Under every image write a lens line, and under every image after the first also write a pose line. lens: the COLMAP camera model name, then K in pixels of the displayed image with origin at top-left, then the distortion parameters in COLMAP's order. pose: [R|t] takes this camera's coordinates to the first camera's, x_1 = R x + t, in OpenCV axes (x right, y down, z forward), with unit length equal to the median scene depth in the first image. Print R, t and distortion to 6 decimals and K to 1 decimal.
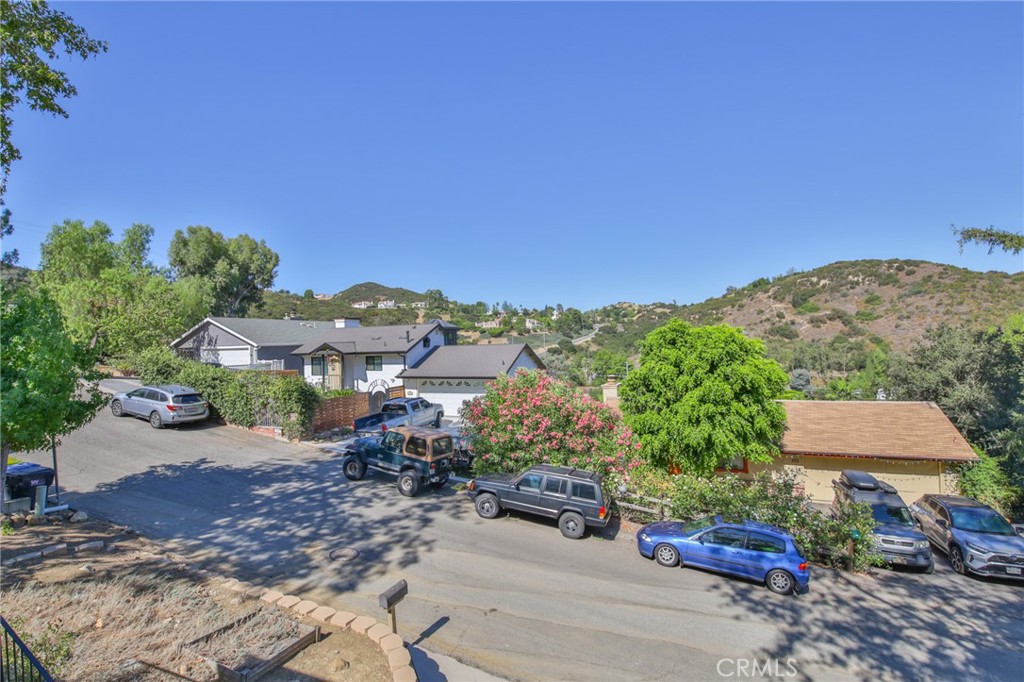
lens RADIAL K [[469.0, 0, 513.0], [0, 469.0, 336.2], [0, 0, 1]] dist [-0.000772, -0.009524]
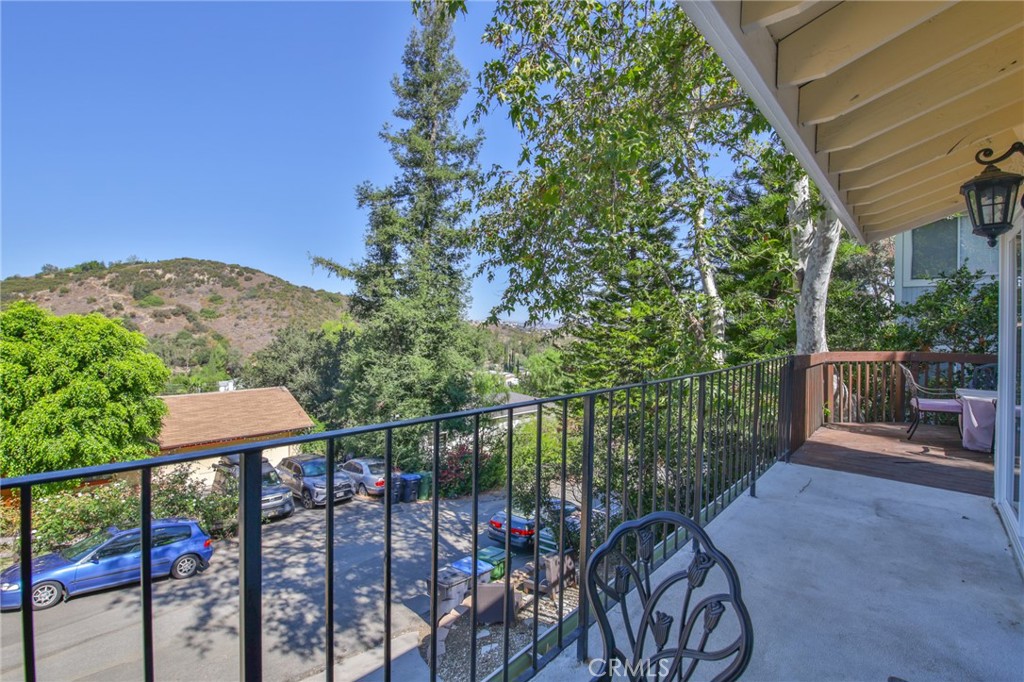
lens RADIAL K [[469.0, 0, 513.0], [0, 469.0, 336.2], [0, 0, 1]] dist [-0.000772, -0.009524]
pose [[0.334372, 0.023847, 0.942139, -0.102519], [-0.031713, 0.999398, -0.014041, 0.003104], [-0.941907, -0.025183, 0.334927, -0.011788]]
